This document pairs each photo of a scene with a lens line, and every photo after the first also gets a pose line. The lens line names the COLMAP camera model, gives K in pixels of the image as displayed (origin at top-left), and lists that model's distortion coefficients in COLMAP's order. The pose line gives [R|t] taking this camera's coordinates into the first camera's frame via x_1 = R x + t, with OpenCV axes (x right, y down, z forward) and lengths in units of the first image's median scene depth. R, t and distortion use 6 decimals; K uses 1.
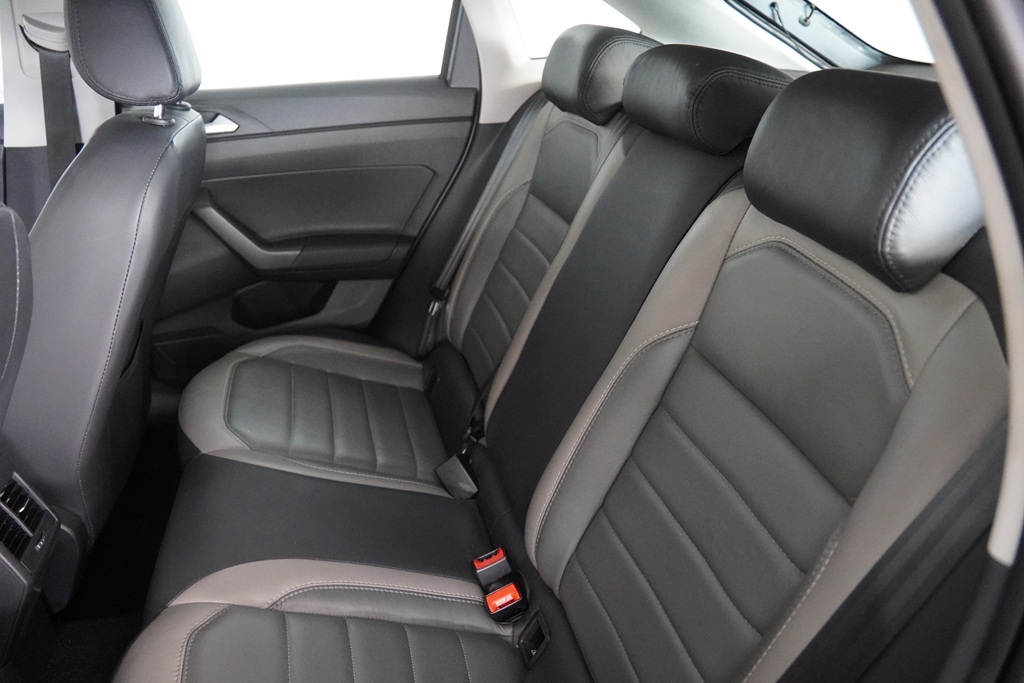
lens RADIAL K [[788.0, 0, 512.0], [0, 788.0, 341.5], [0, 0, 1]] dist [-0.126259, 0.100197]
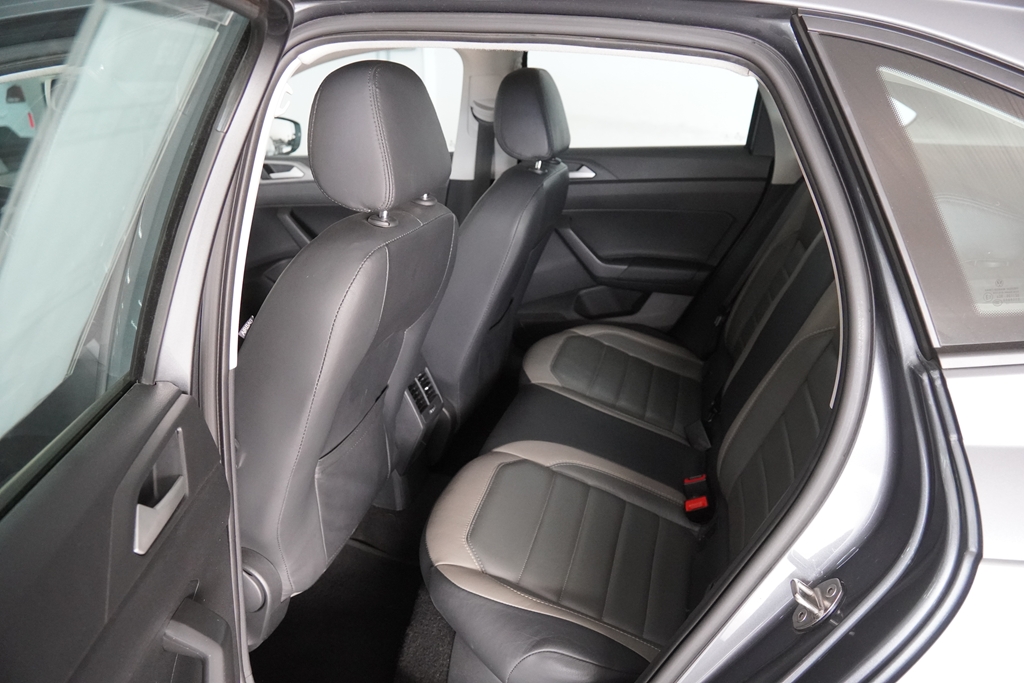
lens RADIAL K [[788.0, 0, 512.0], [0, 788.0, 341.5], [0, 0, 1]] dist [-0.126259, 0.100197]
pose [[0.882509, 0.140516, -0.448813, 0.216463], [-0.162653, 0.986623, -0.010930, 0.071958], [0.441273, 0.082647, 0.893559, -0.360292]]
